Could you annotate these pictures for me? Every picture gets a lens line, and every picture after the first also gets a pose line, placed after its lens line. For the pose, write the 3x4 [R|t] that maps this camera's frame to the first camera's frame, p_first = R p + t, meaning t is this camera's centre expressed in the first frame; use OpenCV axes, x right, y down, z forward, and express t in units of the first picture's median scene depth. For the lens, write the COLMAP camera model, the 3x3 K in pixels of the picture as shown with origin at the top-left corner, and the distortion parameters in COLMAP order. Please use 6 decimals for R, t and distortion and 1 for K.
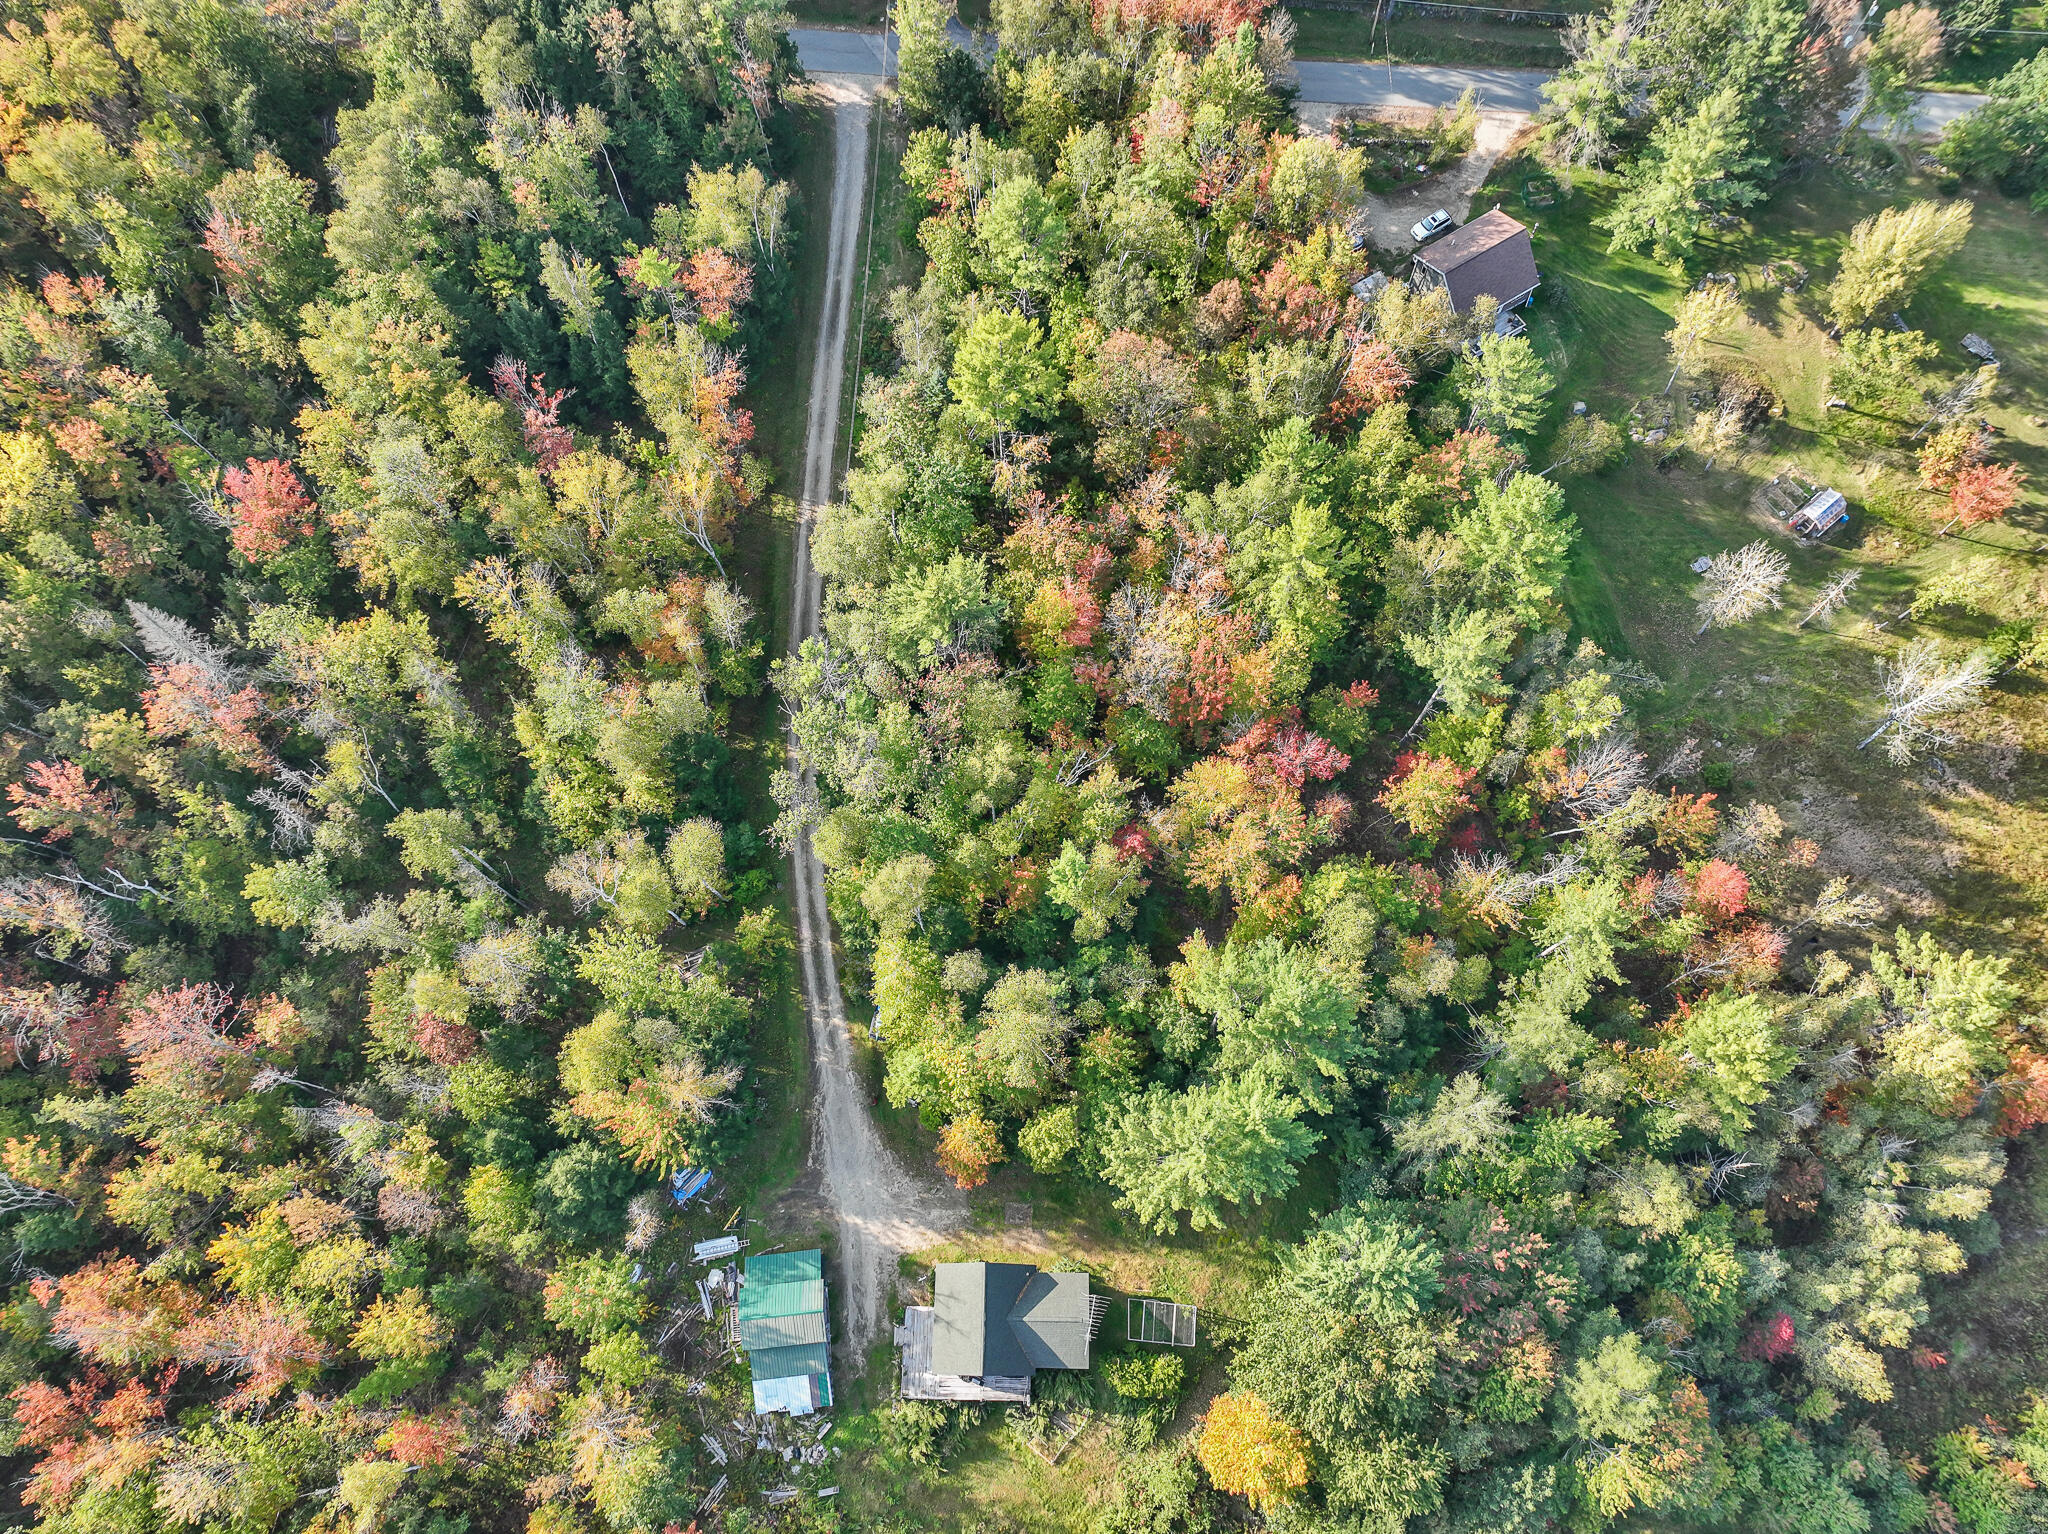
lens RADIAL K [[1457.7, 0, 1029.1], [0, 1457.7, 756.7], [0, 0, 1]] dist [-0.000611, 0.009785]
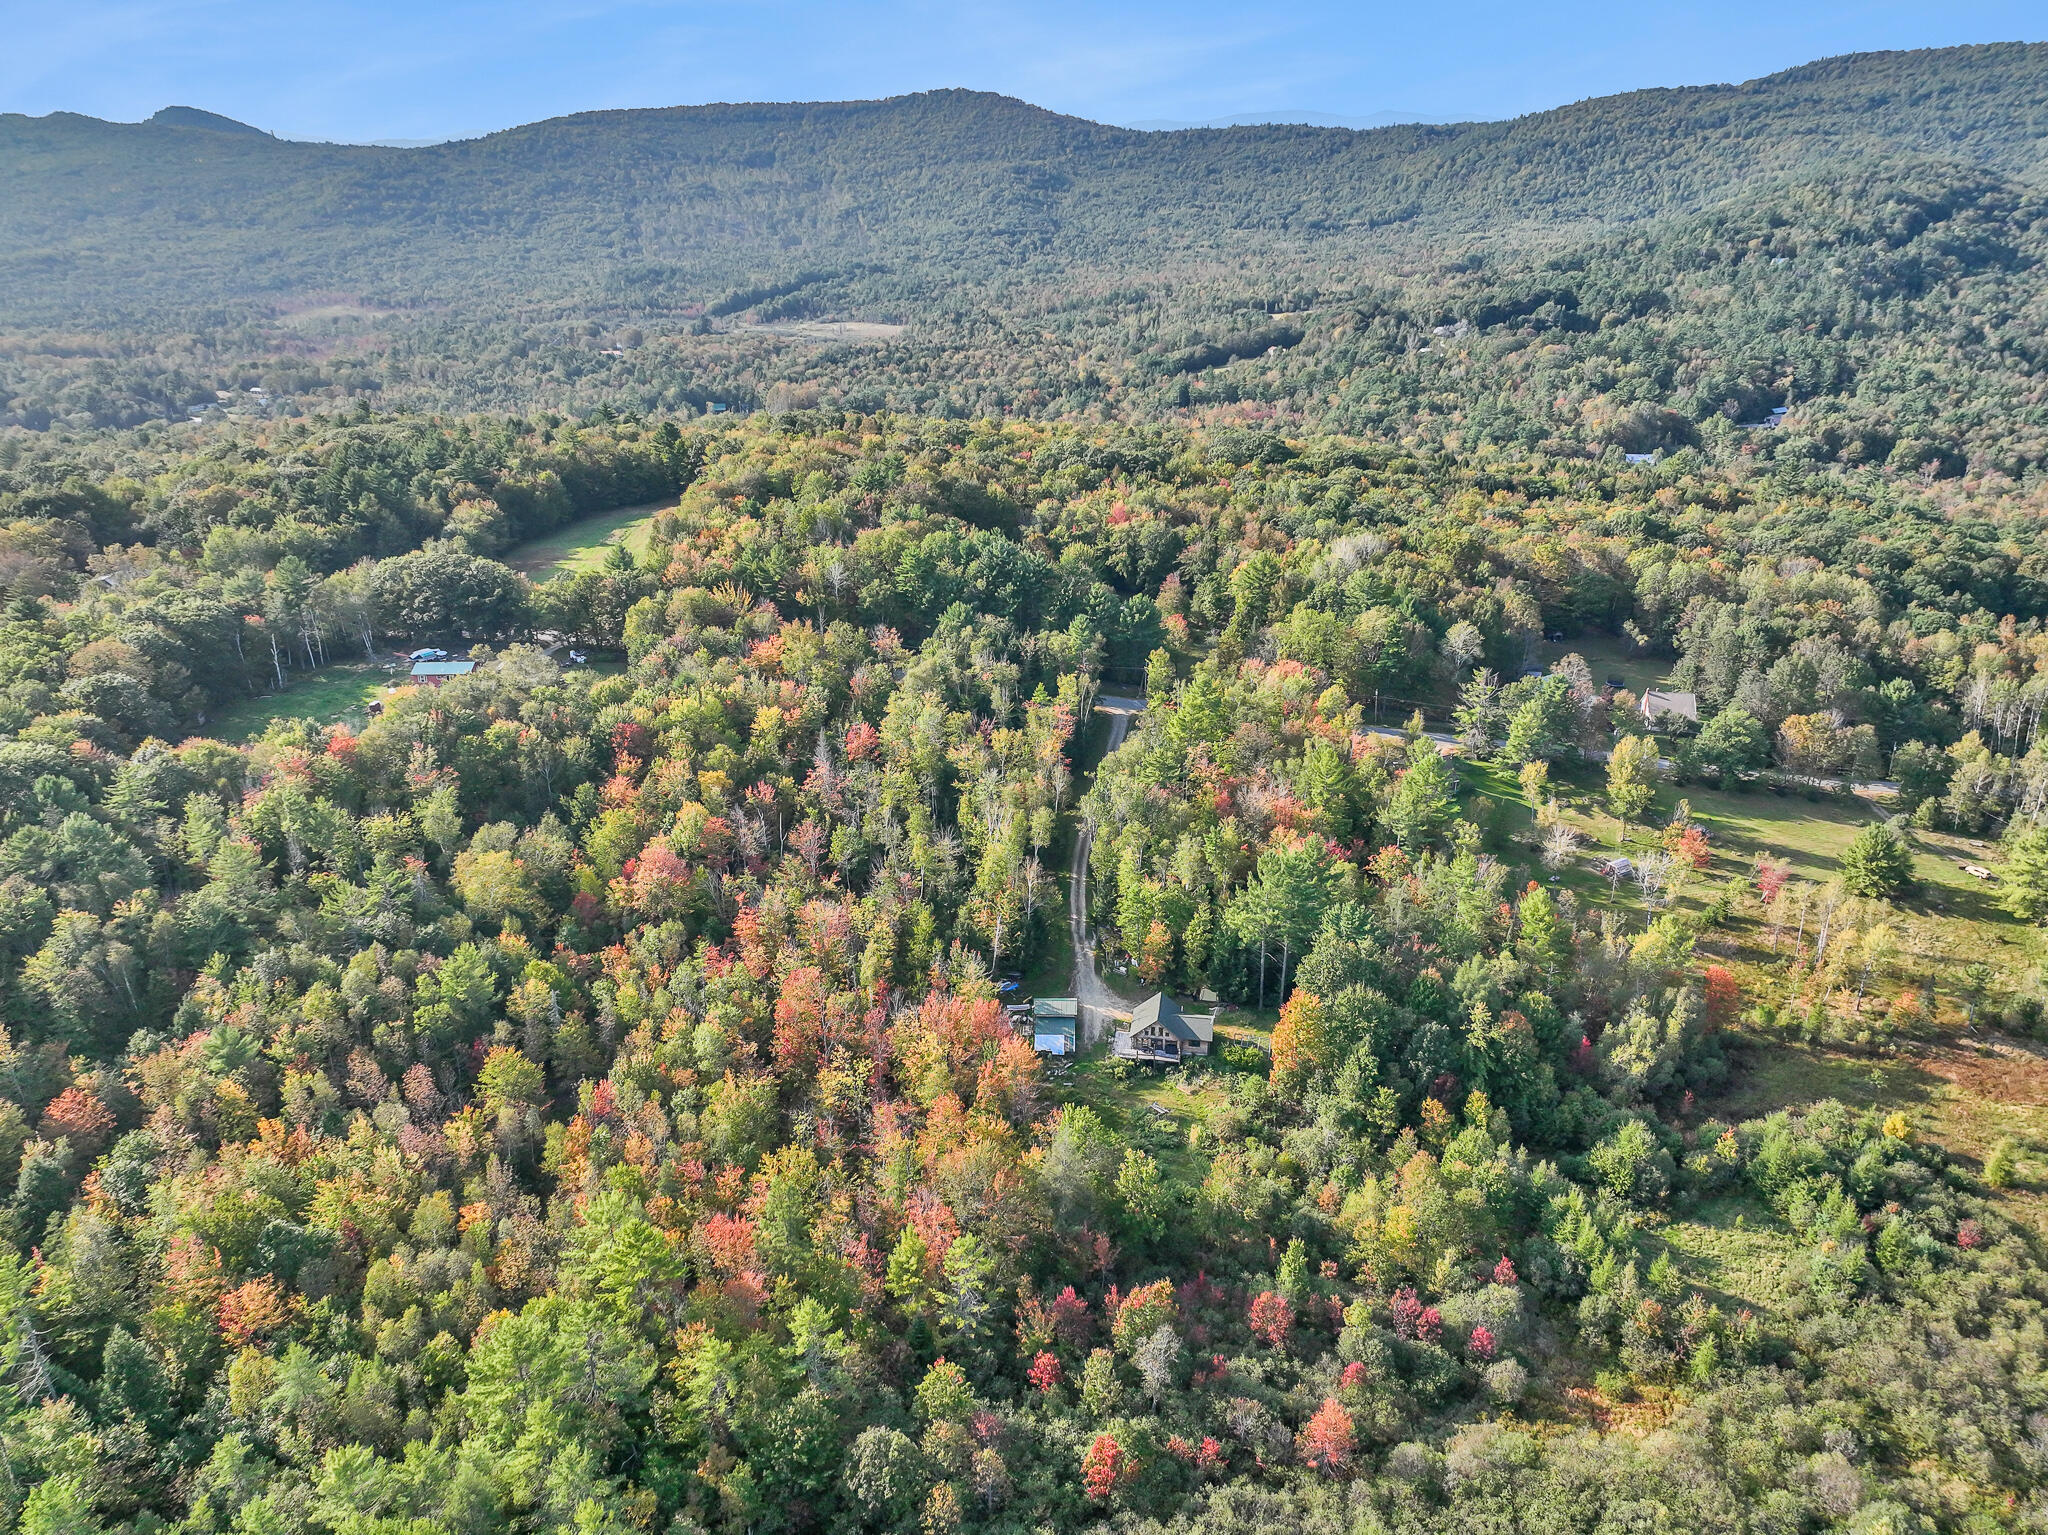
lens RADIAL K [[1474.3, 0, 1023.1], [0, 1474.3, 778.2], [0, 0, 1]] dist [0.006286, 0.013745]
pose [[0.990128, 0.058994, -0.127149, 0.019983], [-0.131631, 0.703089, -0.698813, 1.482258], [0.048172, 0.708651, 0.703913, -0.580232]]
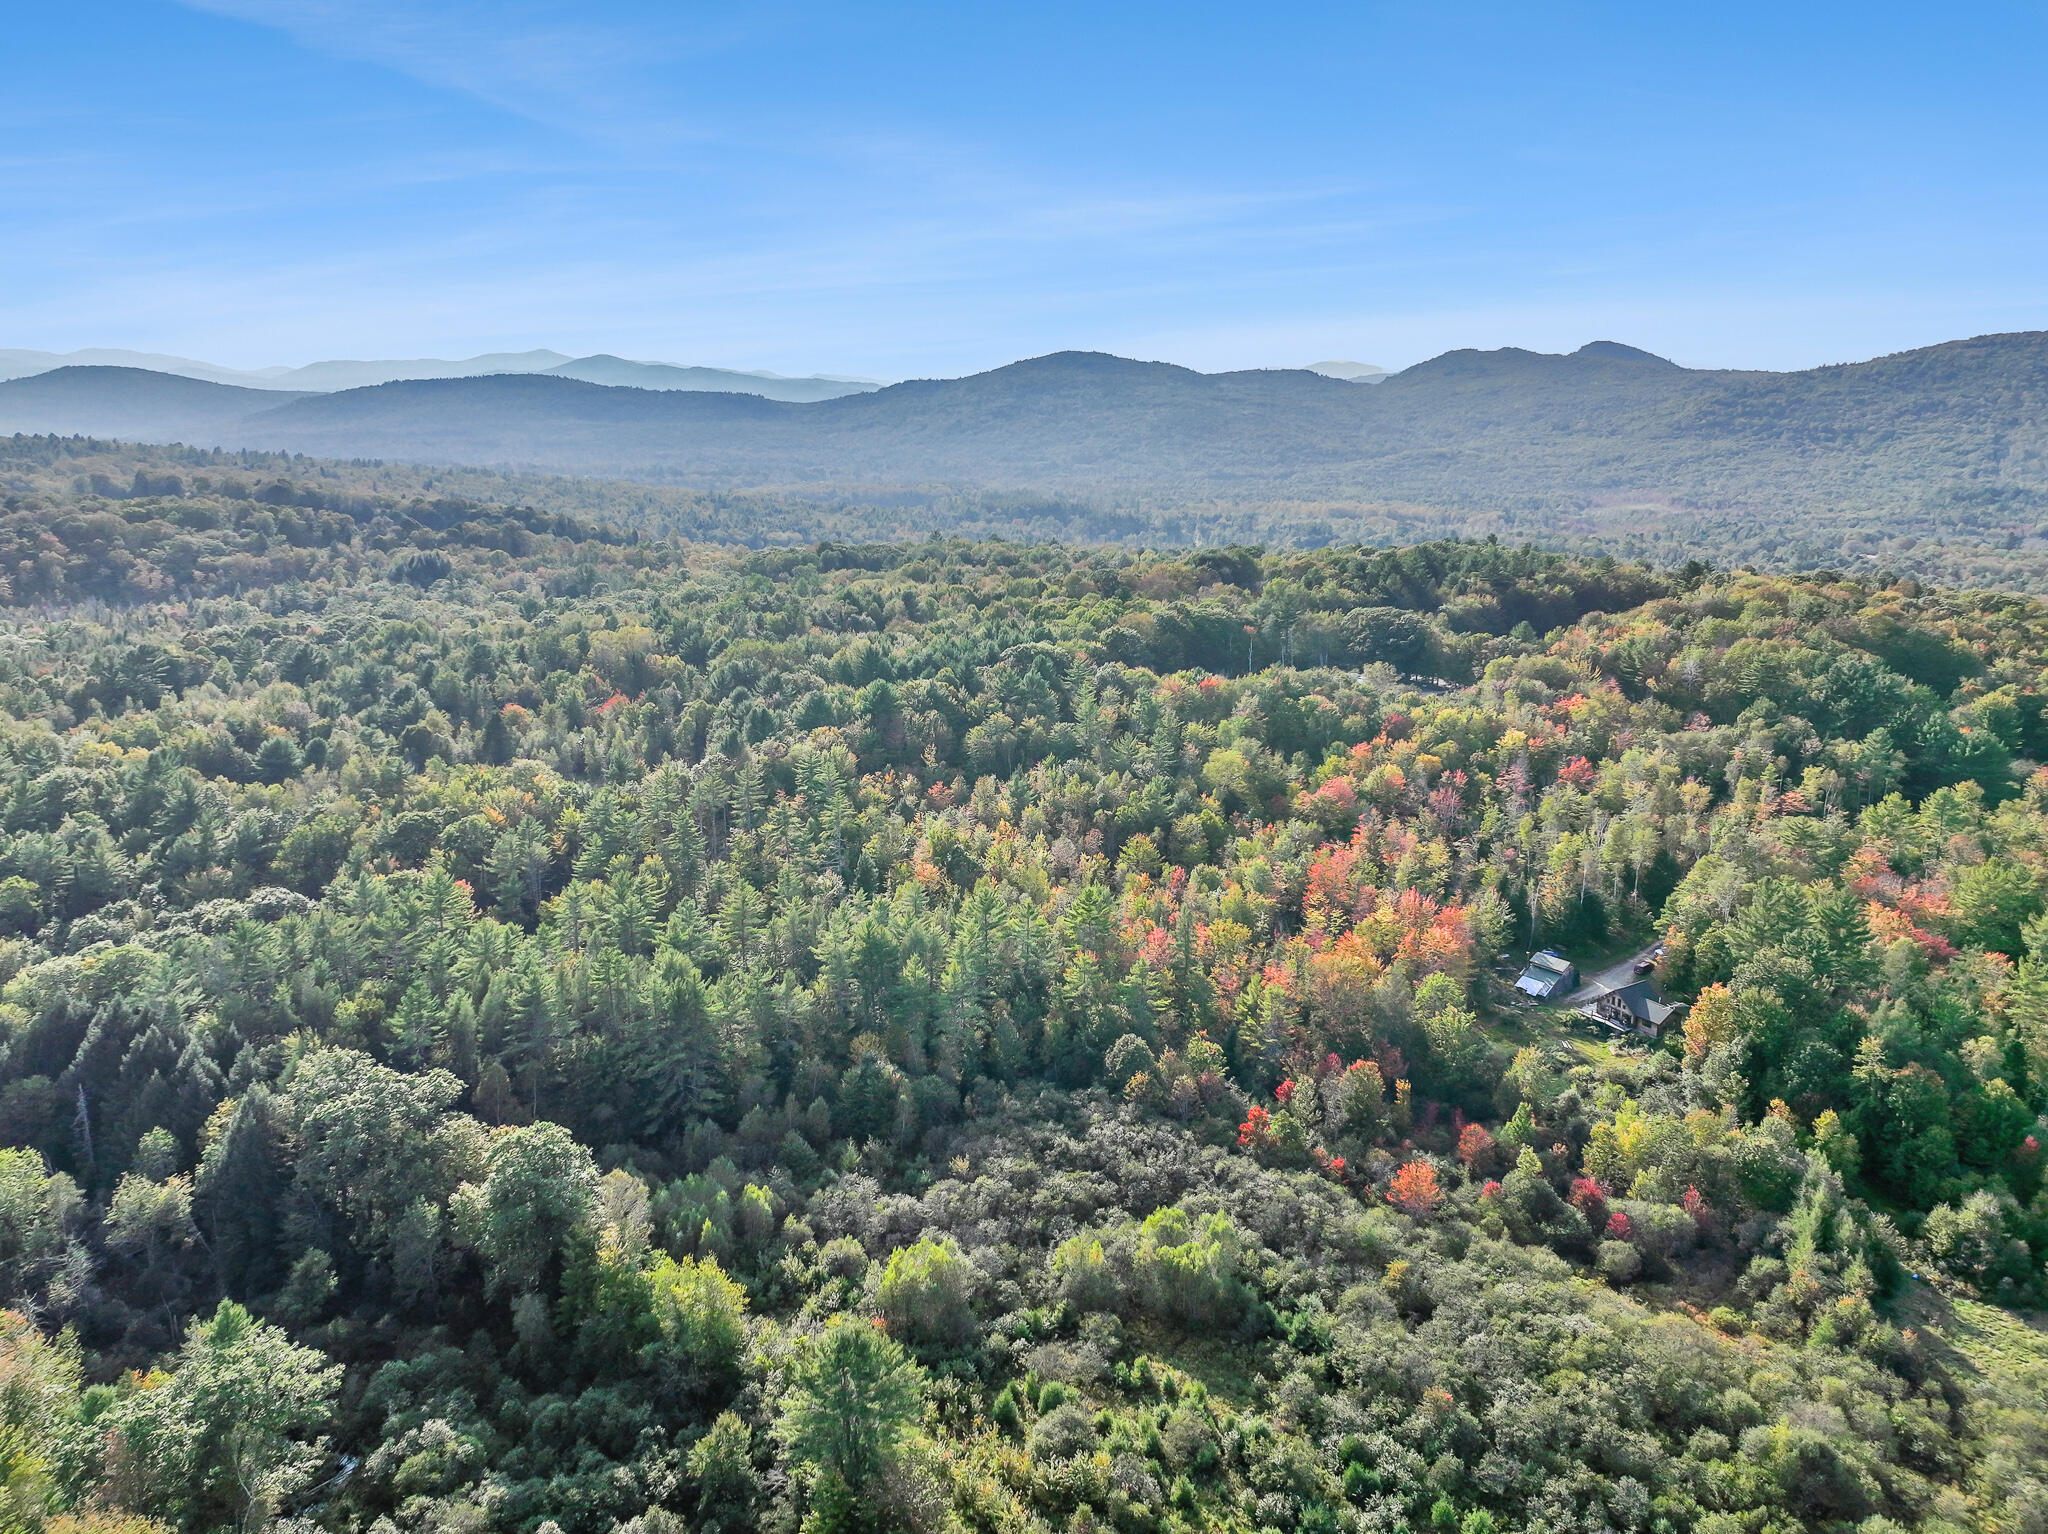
lens RADIAL K [[1457.7, 0, 1029.1], [0, 1457.7, 756.7], [0, 0, 1]] dist [-0.000611, 0.009785]
pose [[0.543893, 0.219349, -0.809979, 1.109618], [-0.781443, 0.484162, -0.393616, 1.687239], [0.305822, 0.847038, 0.434742, -0.494893]]
